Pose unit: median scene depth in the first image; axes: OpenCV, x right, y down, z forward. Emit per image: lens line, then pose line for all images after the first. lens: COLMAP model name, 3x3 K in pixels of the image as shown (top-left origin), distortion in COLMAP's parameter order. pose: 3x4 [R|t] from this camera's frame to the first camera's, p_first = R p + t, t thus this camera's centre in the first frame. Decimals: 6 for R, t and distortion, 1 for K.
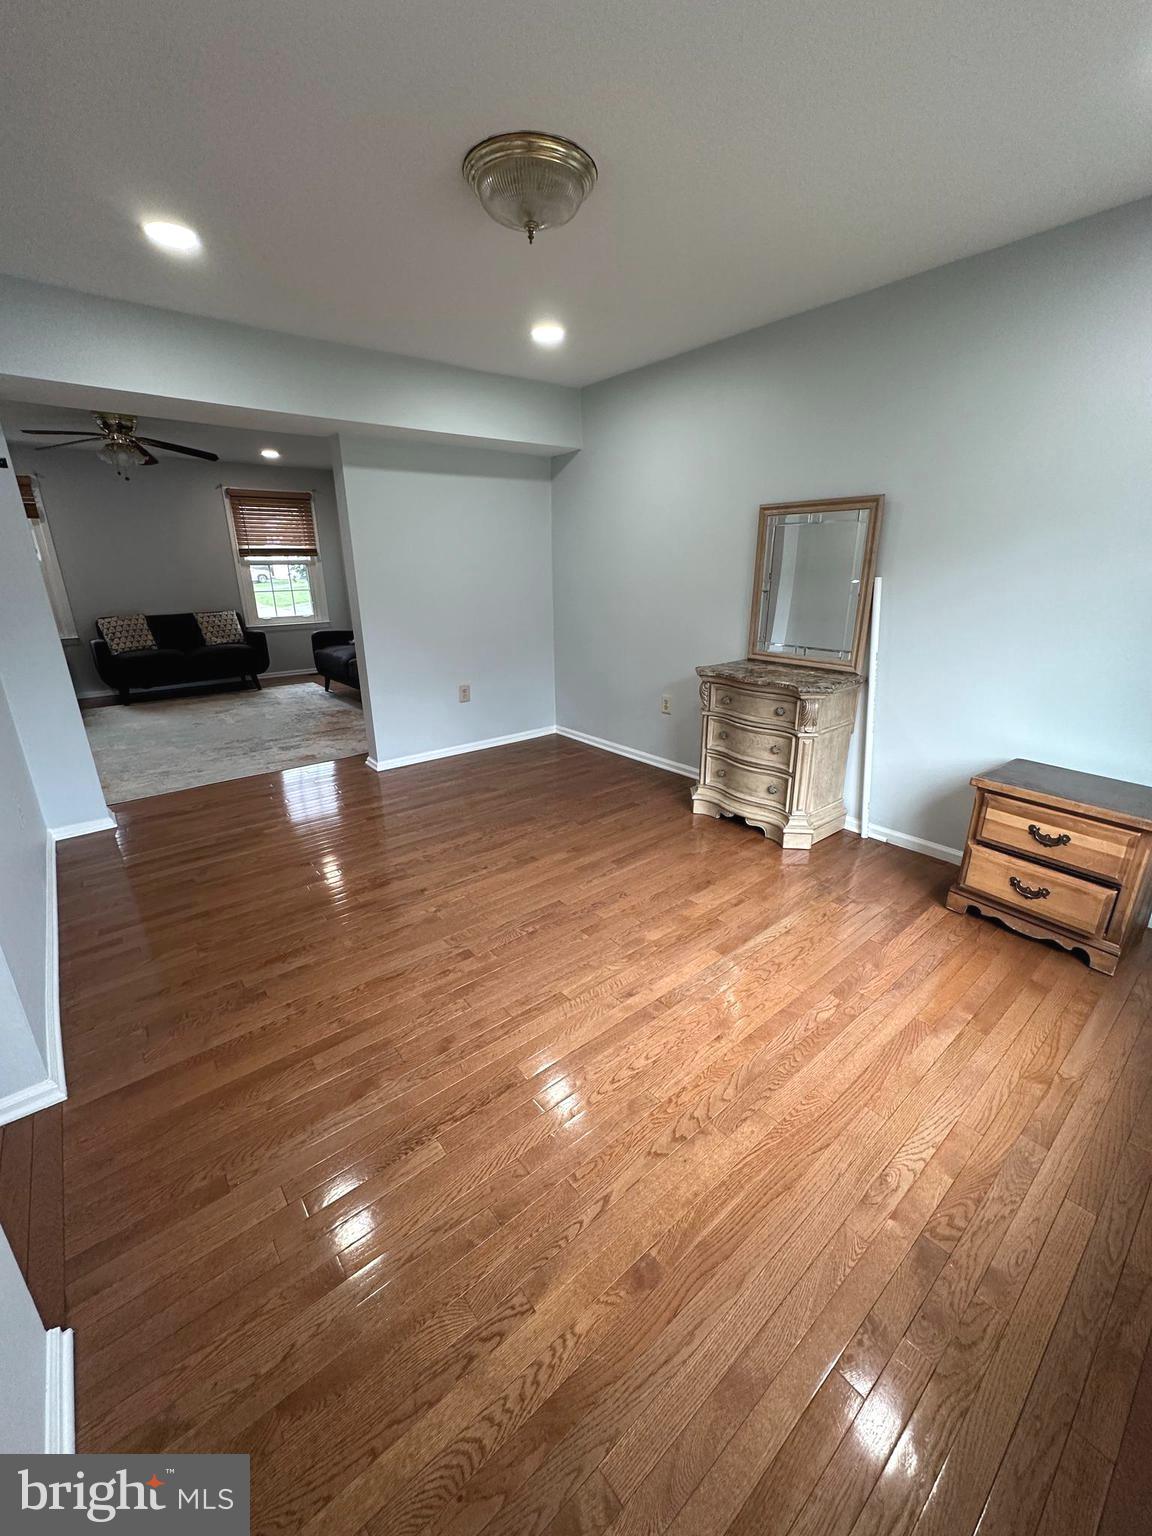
lens RADIAL K [[613.2, 0, 575.5], [0, 613.2, 767.2], [0, 0, 1]] dist [-0.002915, 0.000967]
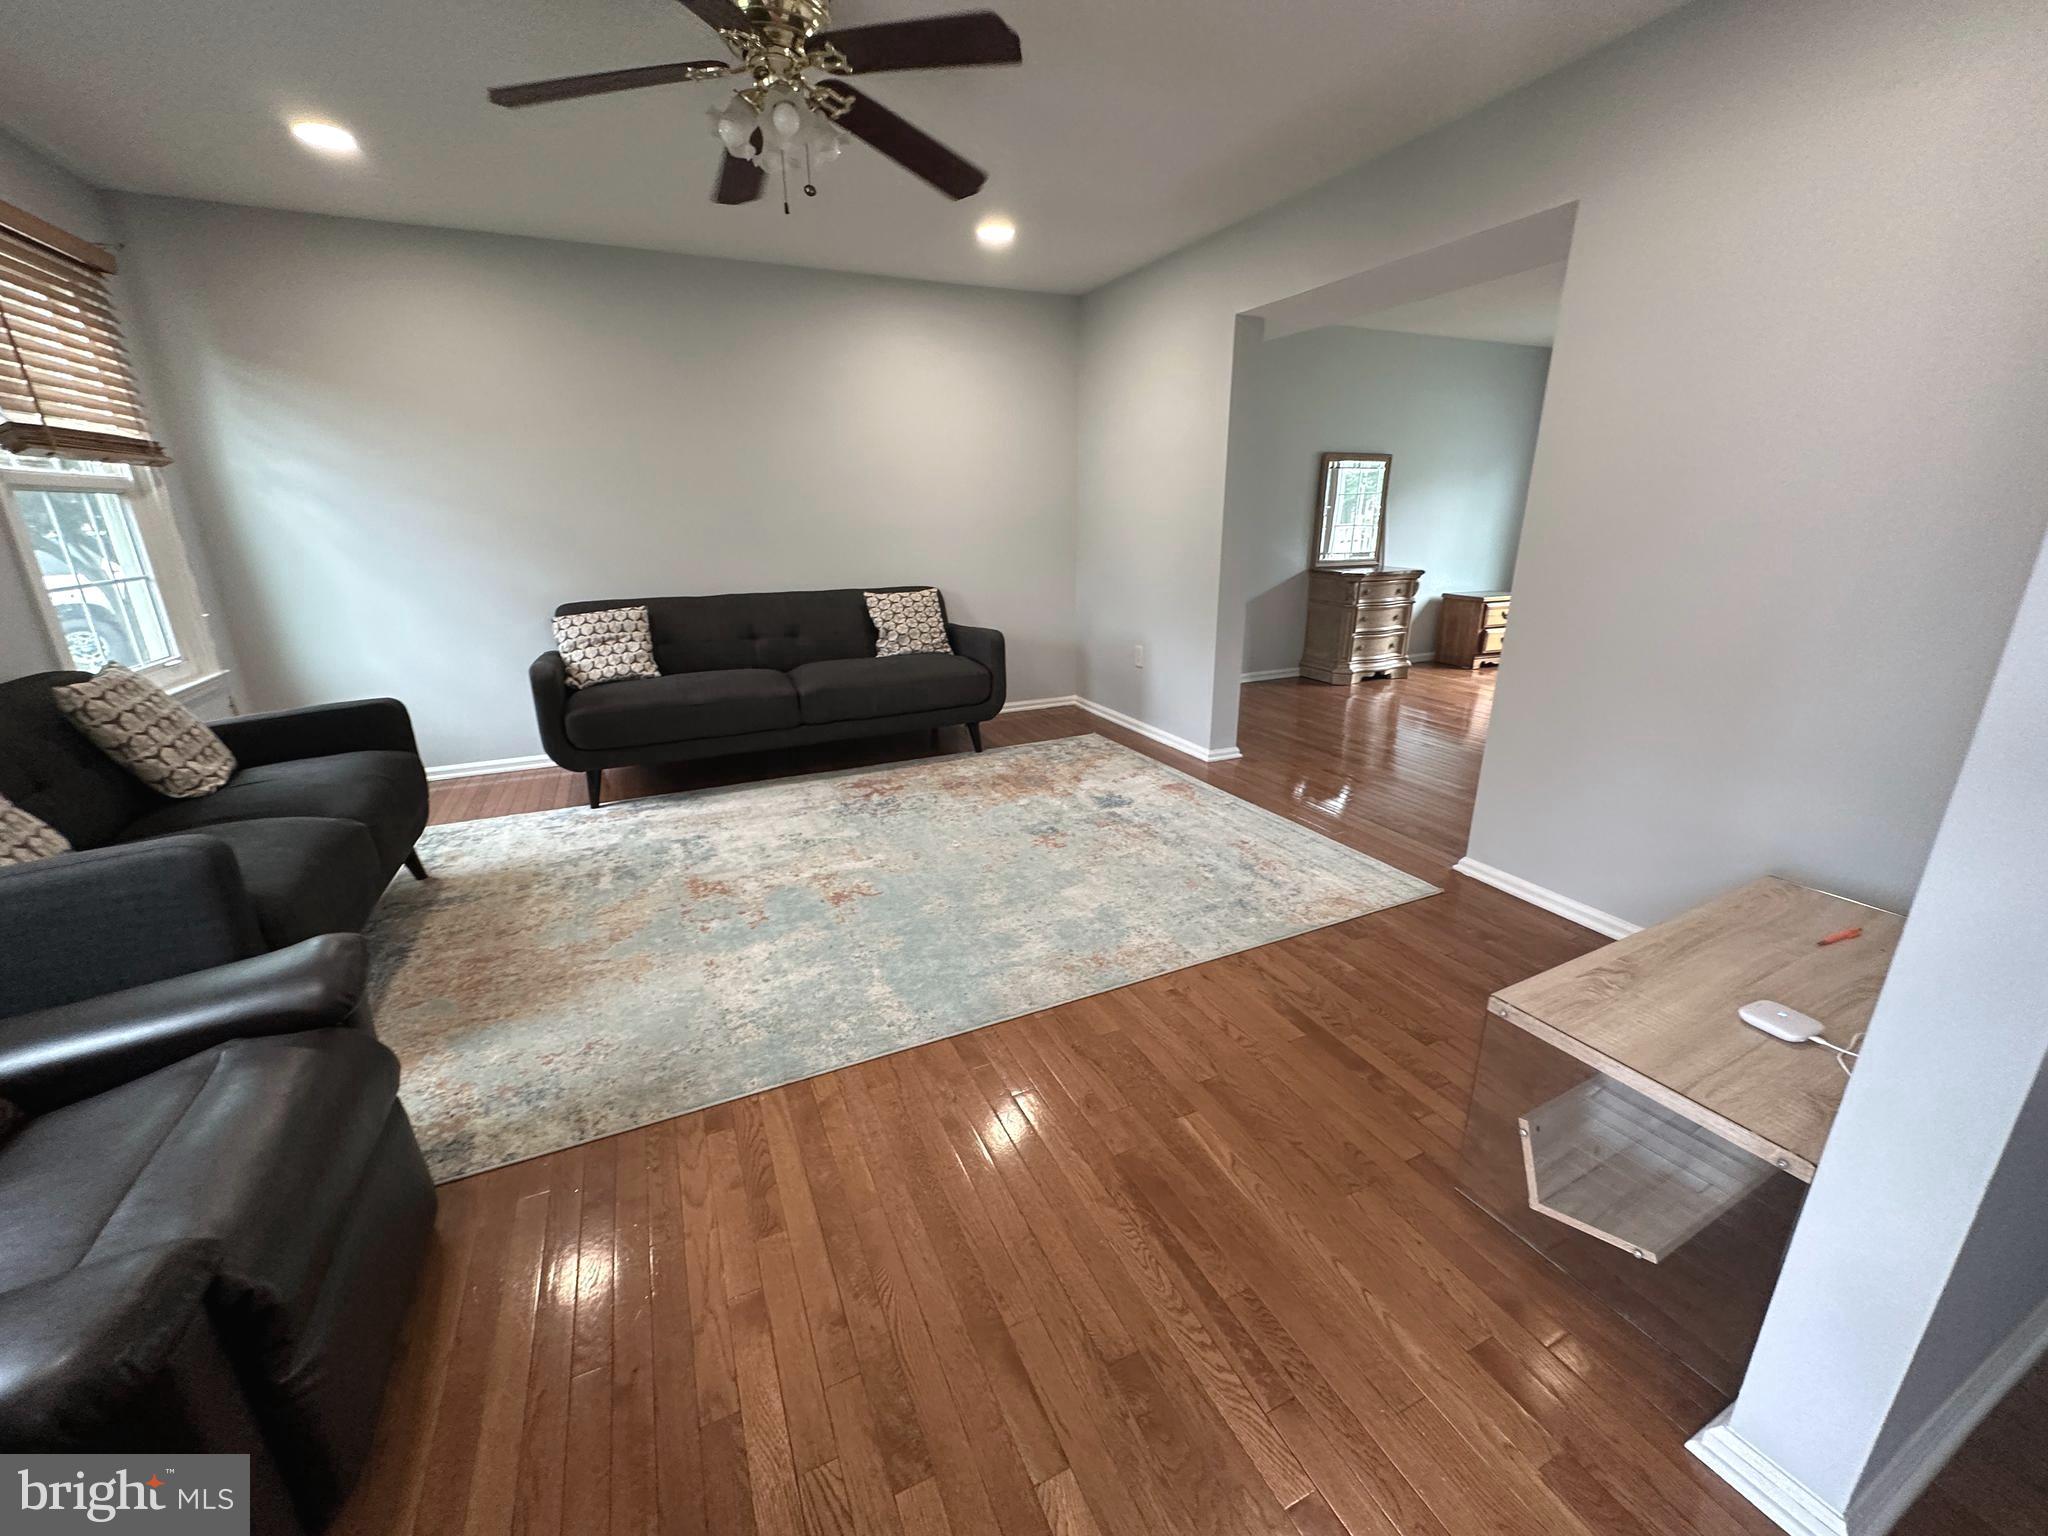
lens RADIAL K [[817.6, 0, 1028.1], [0, 817.6, 768.3], [0, 0, 1]] dist [-0.002915, 0.000967]
pose [[0.246552, -0.286871, 0.925698, -1.205185], [0.317751, 0.926313, 0.202431, -0.244582], [-0.915558, 0.244232, 0.319538, 0.835081]]
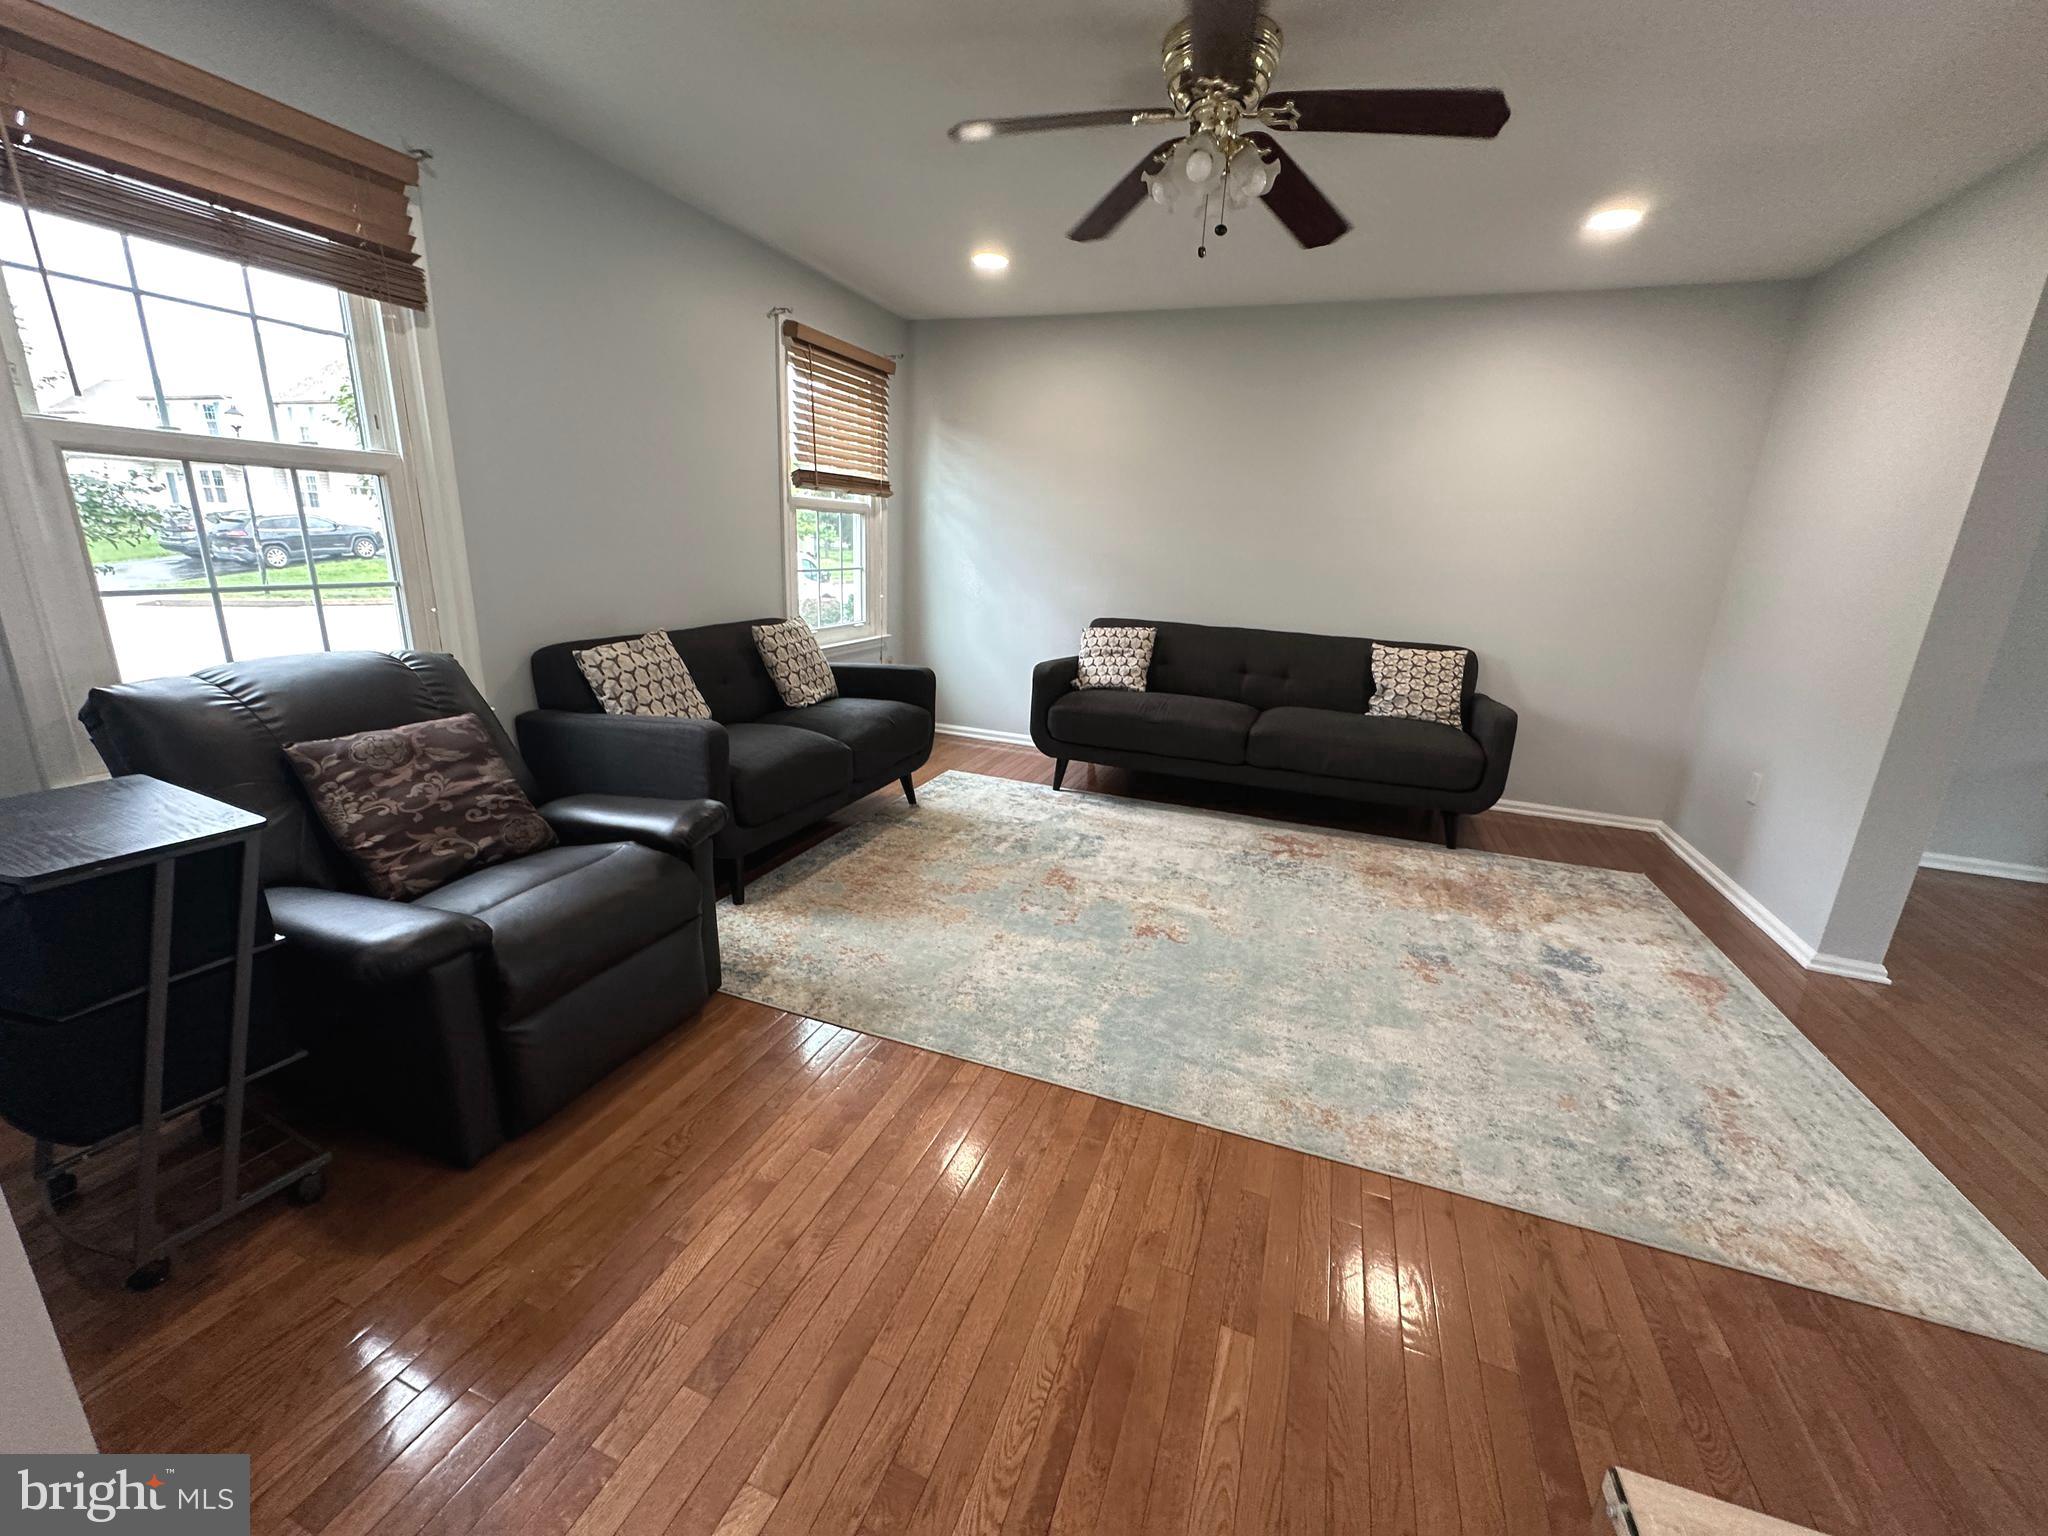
lens RADIAL K [[817.6, 0, 1017.8], [0, 817.6, 768.2], [0, 0, 1]] dist [-0.002915, 0.000967]
pose [[0.867317, -0.088467, 0.489831, -1.075895], [0.108518, 0.994014, -0.012620, -0.200469], [-0.485782, 0.064100, 0.871726, 0.699277]]
